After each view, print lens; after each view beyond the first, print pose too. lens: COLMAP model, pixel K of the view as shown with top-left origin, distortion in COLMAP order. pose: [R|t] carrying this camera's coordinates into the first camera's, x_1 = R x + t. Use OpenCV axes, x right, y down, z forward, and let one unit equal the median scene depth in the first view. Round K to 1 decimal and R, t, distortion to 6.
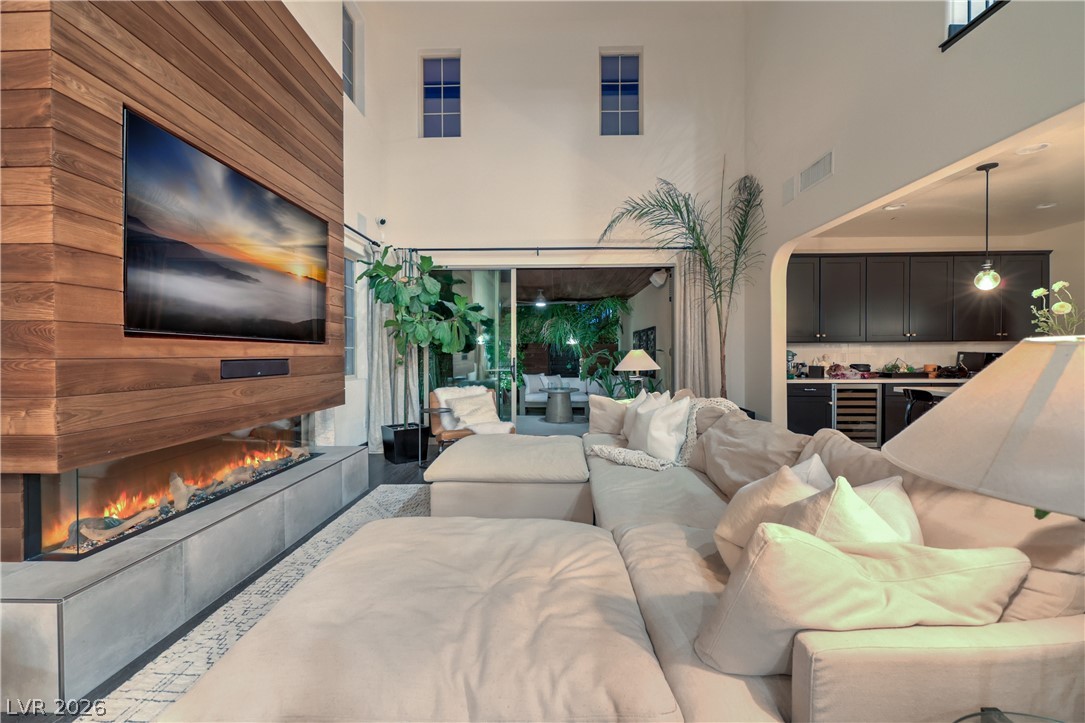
lens RADIAL K [[439.6, 0, 542.5], [0, 439.6, 361.5], [0, 0, 1]] dist [-0.001249, 0.000060]
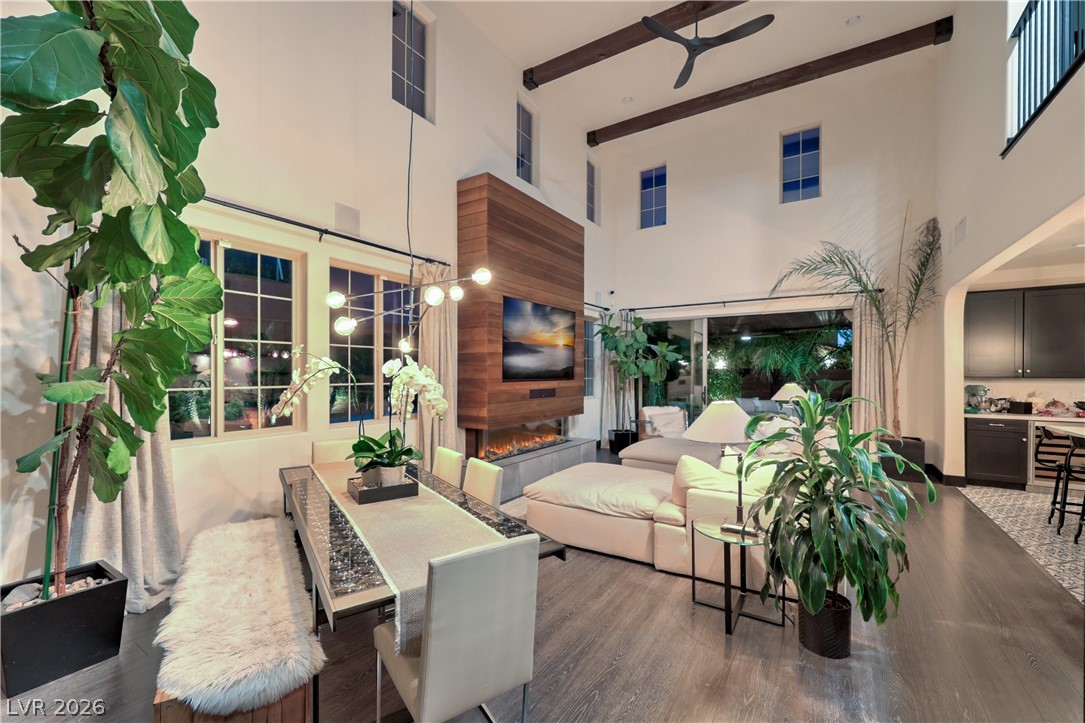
lens RADIAL K [[447.0, 0, 544.9], [0, 447.0, 367.6], [0, 0, 1]] dist [0.015588, 0.000278]
pose [[0.851566, -0.002467, -0.524242, 0.333723], [-0.010596, 0.999704, -0.021917, -0.043012], [0.524141, 0.024219, 0.851287, -0.566828]]
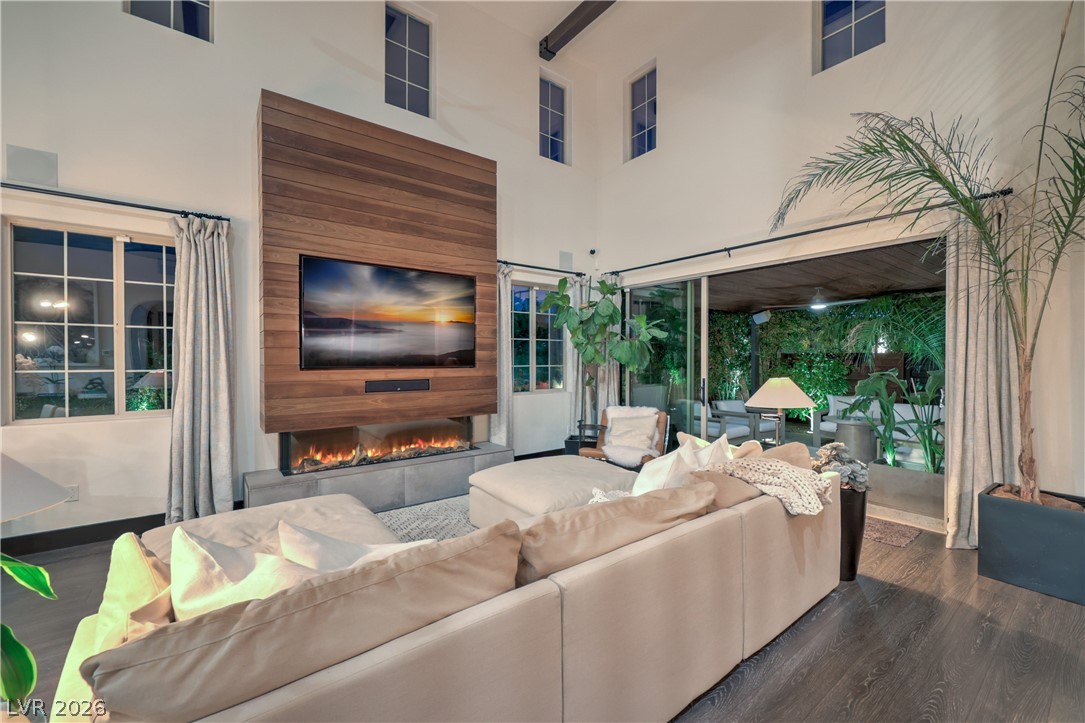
lens RADIAL K [[439.6, 0, 542.5], [0, 439.6, 361.5], [0, 0, 1]] dist [-0.001249, 0.000060]
pose [[0.613483, 0.008070, -0.789667, 0.629938], [-0.014324, 0.999897, -0.000910, -0.053572], [0.789578, 0.011870, 0.613535, 0.305632]]
